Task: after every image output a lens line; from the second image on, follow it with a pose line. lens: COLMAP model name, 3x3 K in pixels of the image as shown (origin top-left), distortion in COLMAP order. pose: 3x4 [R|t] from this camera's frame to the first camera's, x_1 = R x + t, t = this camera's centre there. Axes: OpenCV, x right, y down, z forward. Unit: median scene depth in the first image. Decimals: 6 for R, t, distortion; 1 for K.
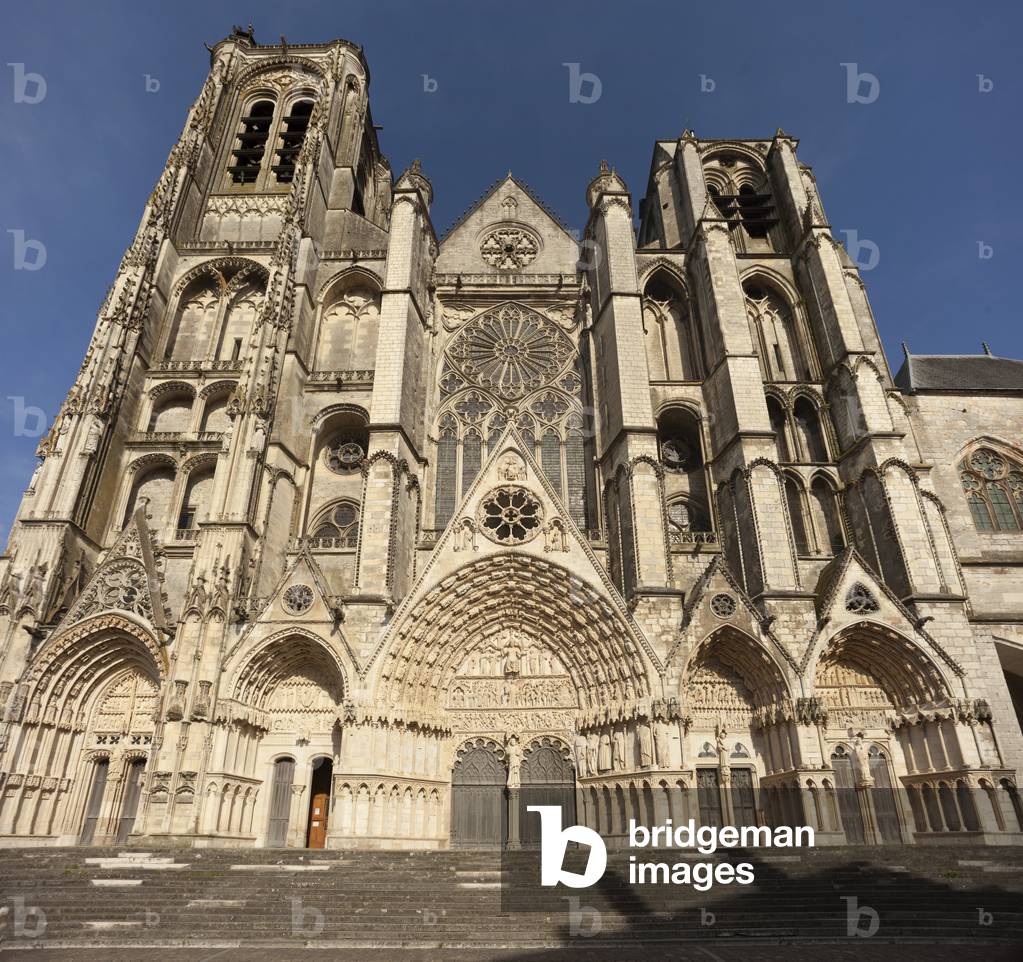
lens RADIAL K [[760.2, 0, 511.3], [0, 760.2, 422.3], [0, 0, 1]] dist [-0.009406, -0.006115]
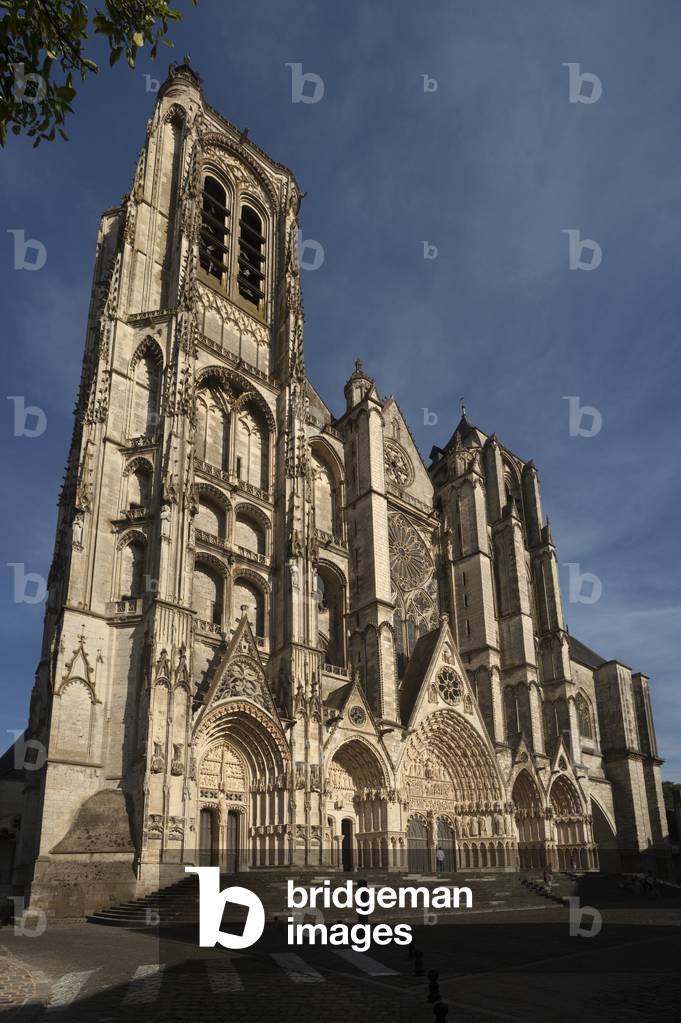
lens RADIAL K [[900.1, 0, 340.5], [0, 900.1, 511.5], [0, 0, 1]] dist [0.004606, 0.004941]
pose [[0.591451, 0.303041, 0.747230, -2.083547], [-0.390993, 0.918241, -0.062914, -0.014896], [-0.705203, -0.254951, 0.661581, -0.057718]]
